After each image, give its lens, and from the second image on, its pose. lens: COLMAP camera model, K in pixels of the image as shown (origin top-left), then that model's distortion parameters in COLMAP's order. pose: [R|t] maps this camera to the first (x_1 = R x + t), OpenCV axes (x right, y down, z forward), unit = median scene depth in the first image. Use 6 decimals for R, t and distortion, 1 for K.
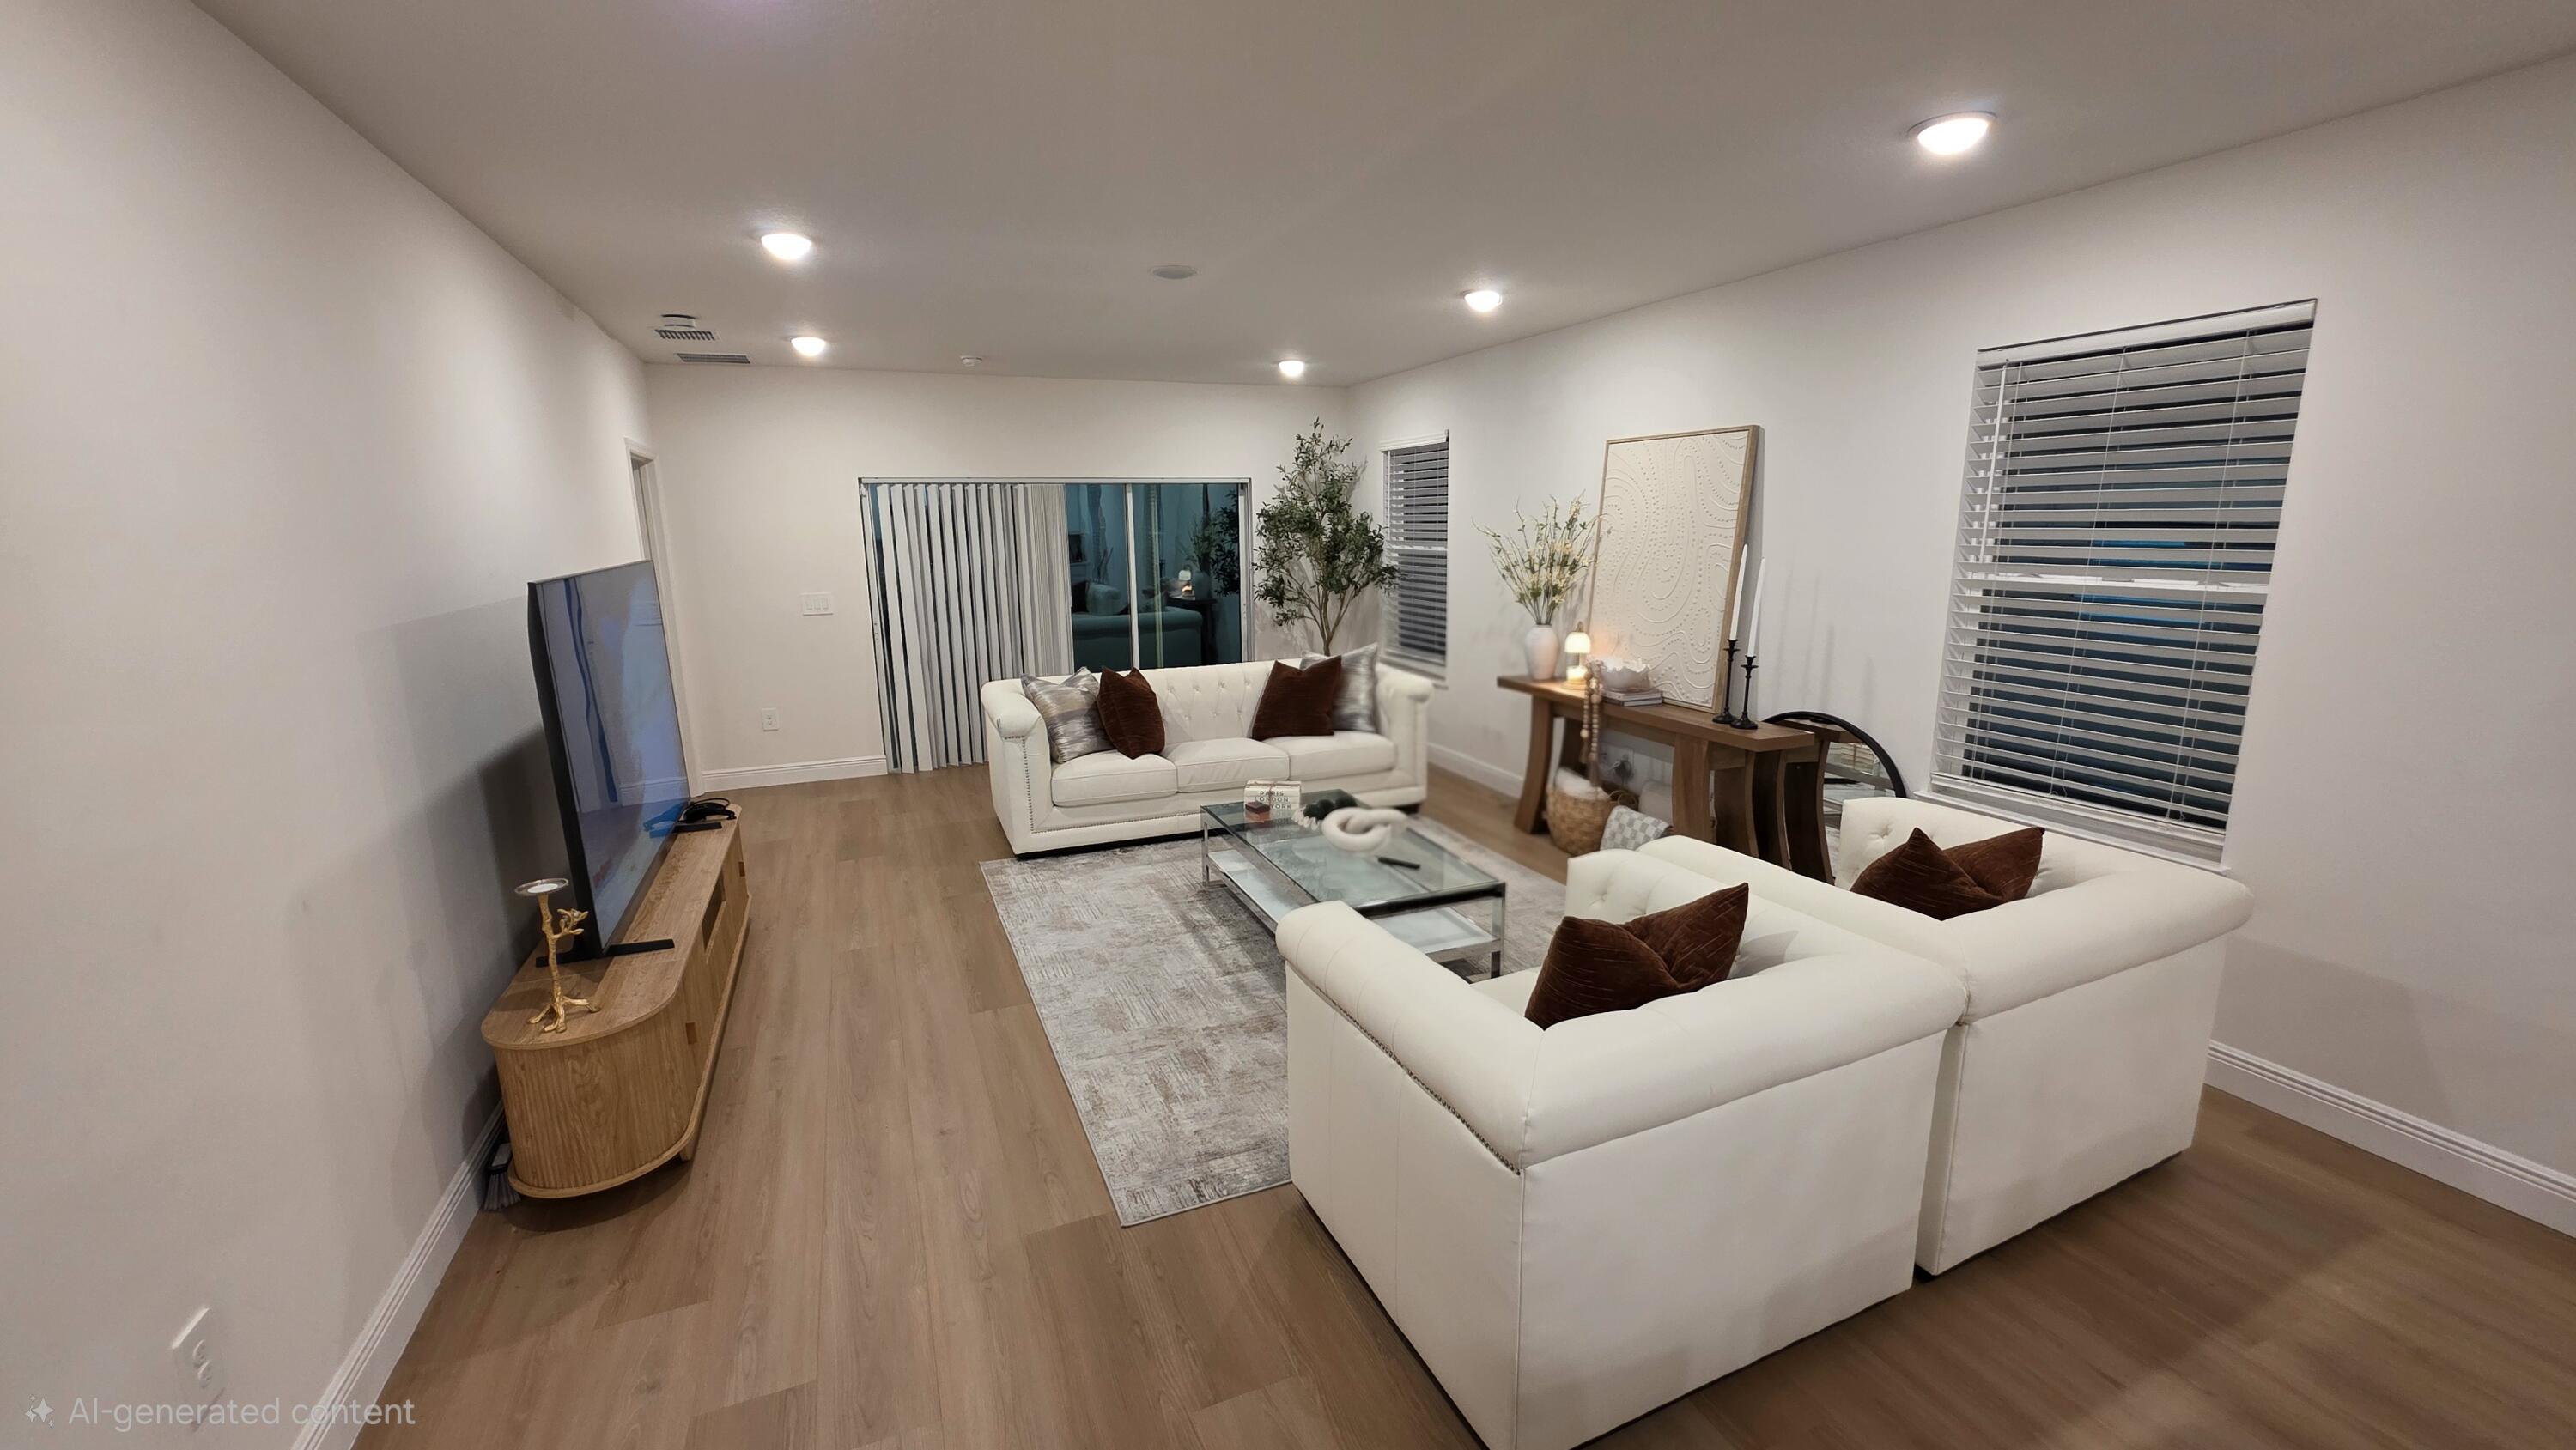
lens RADIAL K [[1033.3, 0, 1283.4], [0, 1033.3, 726.0], [0, 0, 1]] dist [-0.002117, -0.000639]
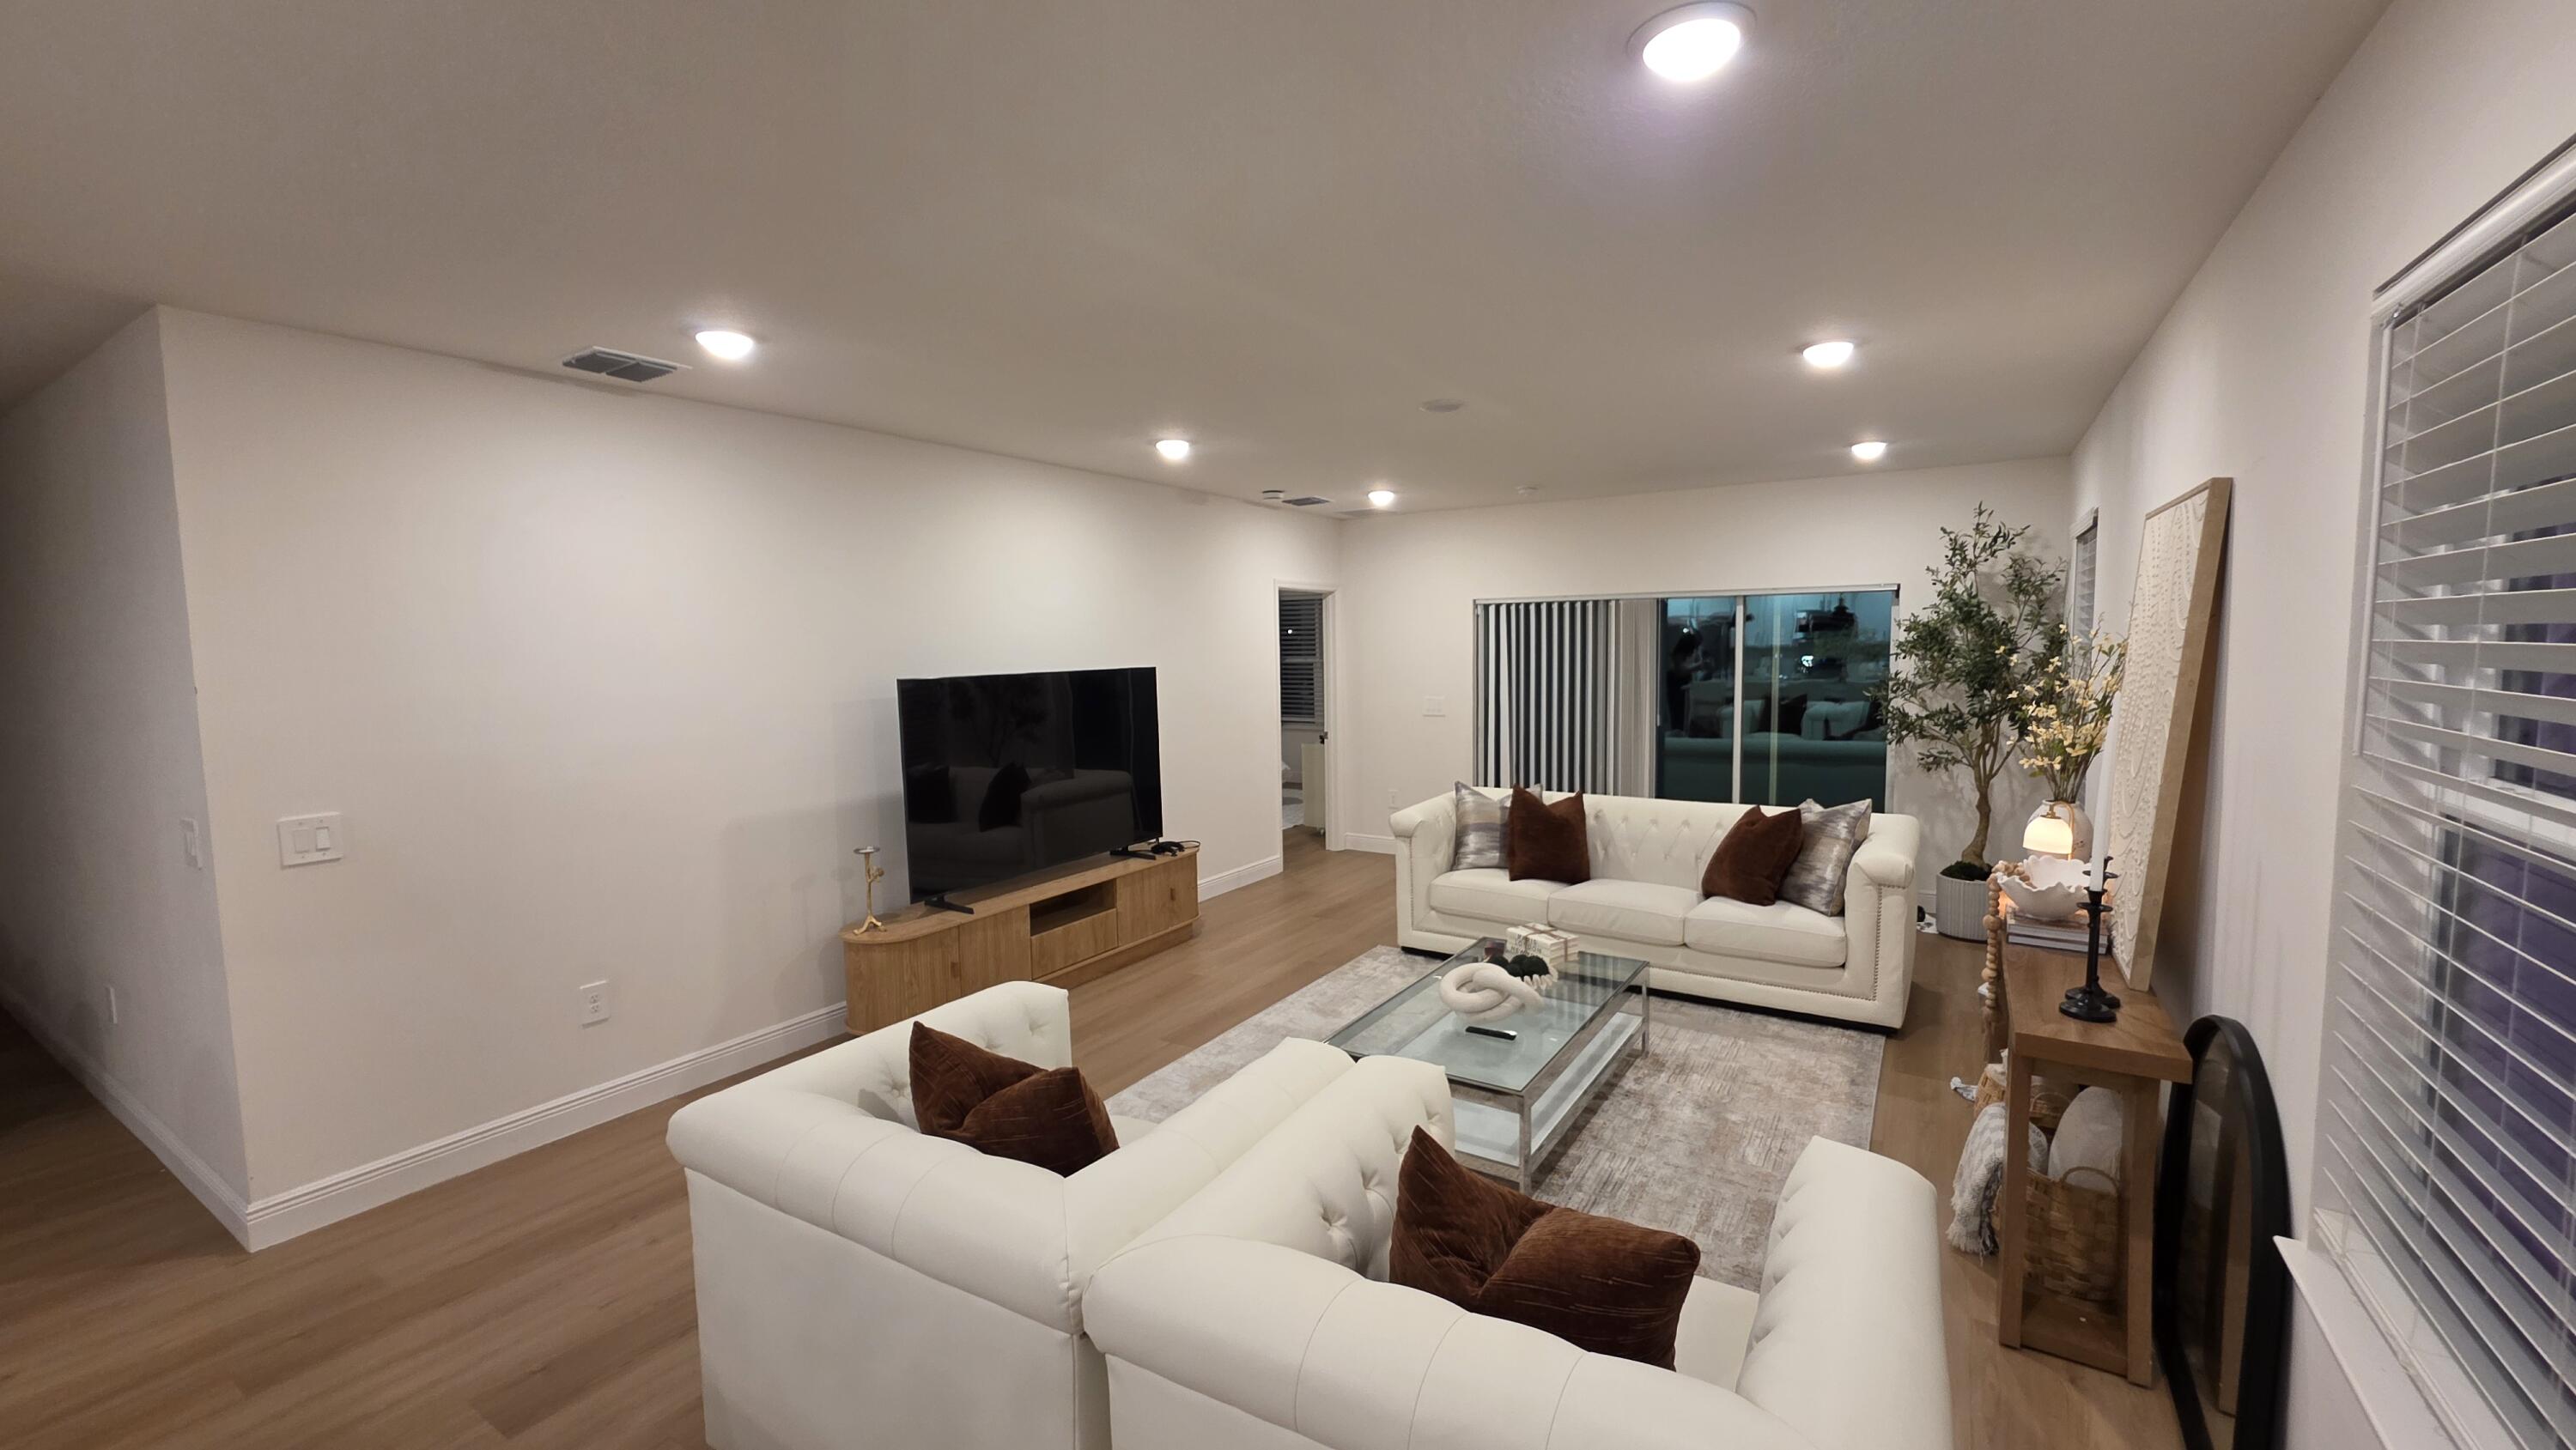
lens RADIAL K [[1033.3, 0, 1283.4], [0, 1033.3, 726.0], [0, 0, 1]] dist [-0.002117, -0.000639]
pose [[0.572911, 0.074780, -0.816199, 0.692227], [-0.155120, 0.987725, -0.018387, -0.082231], [0.804805, 0.137143, 0.577478, 0.323671]]
